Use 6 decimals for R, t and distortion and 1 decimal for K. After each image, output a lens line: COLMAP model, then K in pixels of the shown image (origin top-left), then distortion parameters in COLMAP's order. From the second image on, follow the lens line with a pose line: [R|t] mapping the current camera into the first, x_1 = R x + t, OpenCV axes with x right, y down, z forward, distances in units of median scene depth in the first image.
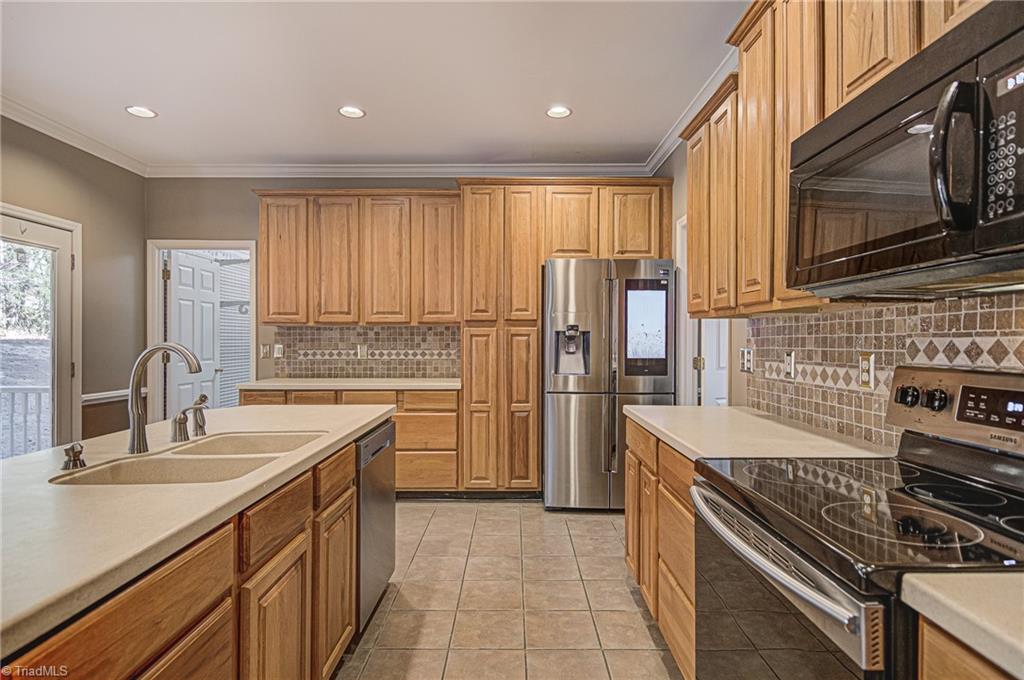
lens RADIAL K [[539.4, 0, 515.2], [0, 539.4, 337.4], [0, 0, 1]] dist [0.008003, -0.010552]
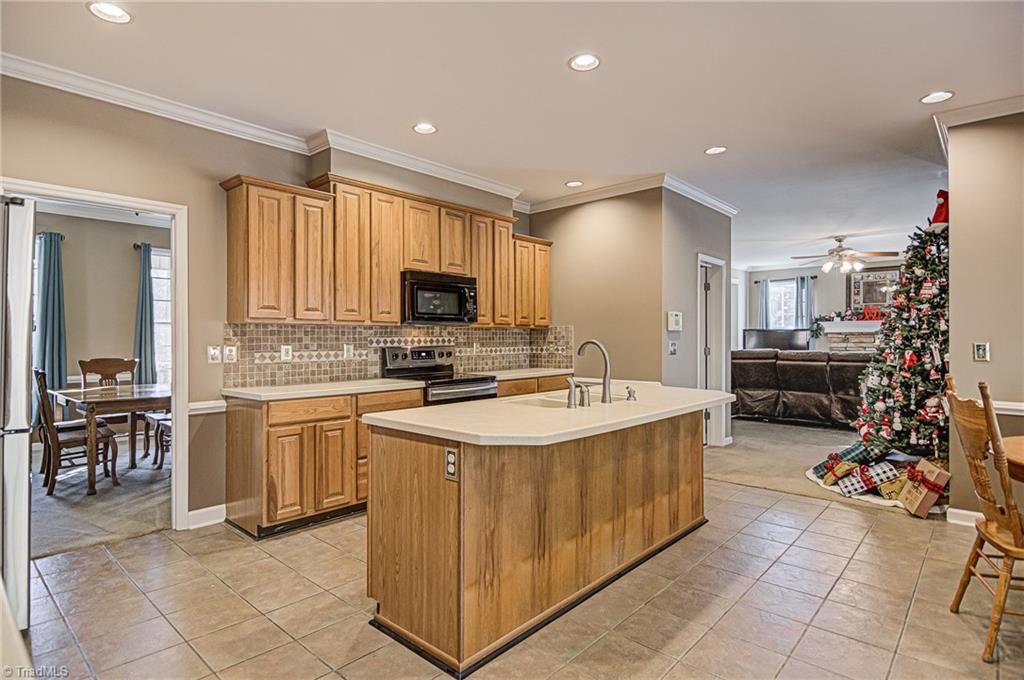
lens RADIAL K [[539.4, 0, 506.1], [0, 539.4, 341.6], [0, 0, 1]] dist [0.008003, -0.010552]
pose [[-0.735789, 0.002475, 0.677206, -0.667576], [0.002285, 0.999997, -0.001172, 0.010398], [-0.677207, 0.000685, -0.735792, 1.018466]]
